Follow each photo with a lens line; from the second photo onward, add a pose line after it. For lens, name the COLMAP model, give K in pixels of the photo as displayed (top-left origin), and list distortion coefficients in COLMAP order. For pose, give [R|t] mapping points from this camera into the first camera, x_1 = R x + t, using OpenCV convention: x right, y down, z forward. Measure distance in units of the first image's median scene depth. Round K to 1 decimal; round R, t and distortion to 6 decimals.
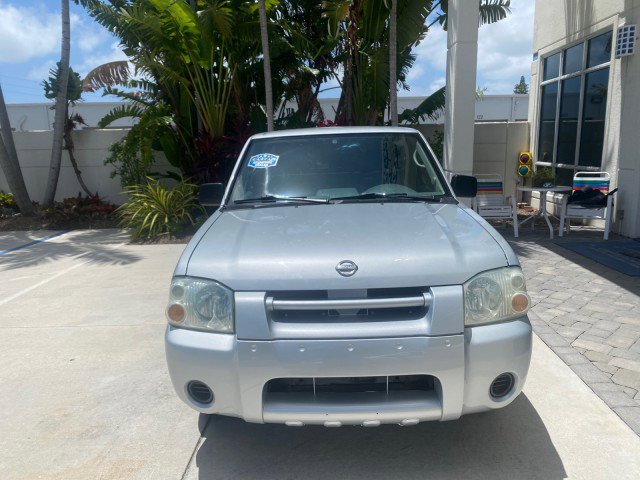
lens RADIAL K [[491.3, 0, 320.2], [0, 491.3, 241.7], [0, 0, 1]] dist [0.031171, -0.037025]
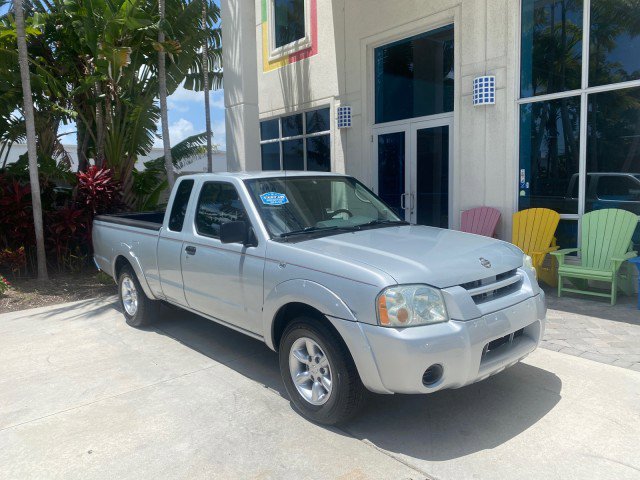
lens RADIAL K [[491.3, 0, 319.5], [0, 491.3, 239.7], [0, 0, 1]] dist [0.031171, -0.037025]
pose [[0.742691, -0.067414, 0.666232, -0.285533], [0.138479, 0.988875, -0.054309, -0.000773], [-0.655159, 0.132594, 0.743764, 0.049988]]
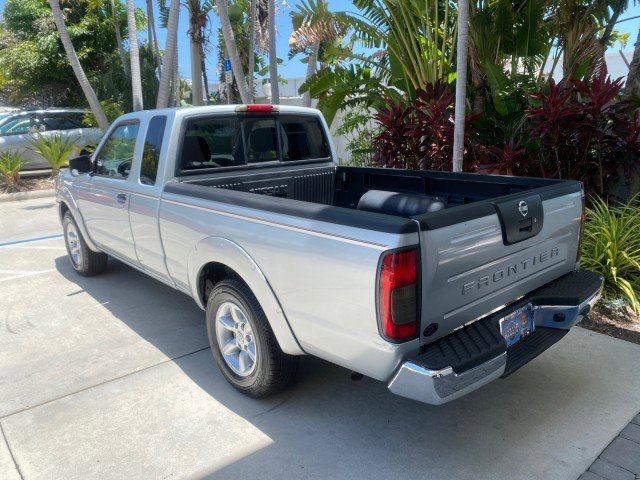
lens RADIAL K [[491.3, 0, 322.1], [0, 491.3, 241.2], [0, 0, 1]] dist [0.031171, -0.037025]
pose [[0.682465, 0.205094, -0.701554, 0.249731], [-0.154232, 0.978622, 0.136057, -0.094131], [0.714461, 0.015348, 0.699507, 0.389527]]
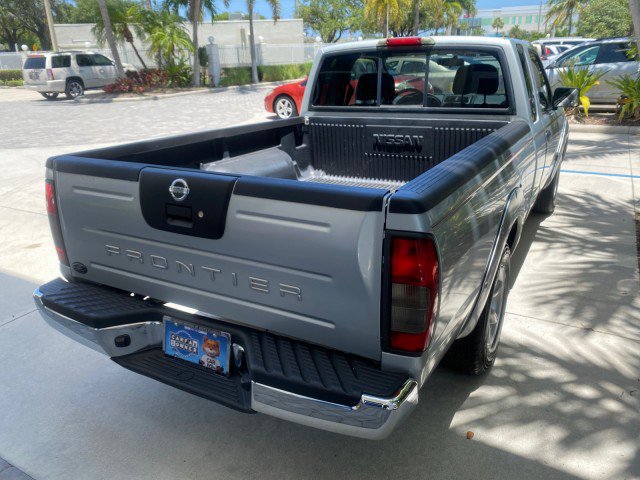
lens RADIAL K [[491.3, 0, 324.2], [0, 491.3, 236.3], [0, 0, 1]] dist [0.031171, -0.037025]
pose [[-0.462546, 0.342790, -0.817647, 0.267290], [-0.132035, 0.885315, 0.445852, -0.162615], [0.876709, 0.314185, -0.364238, 0.746029]]
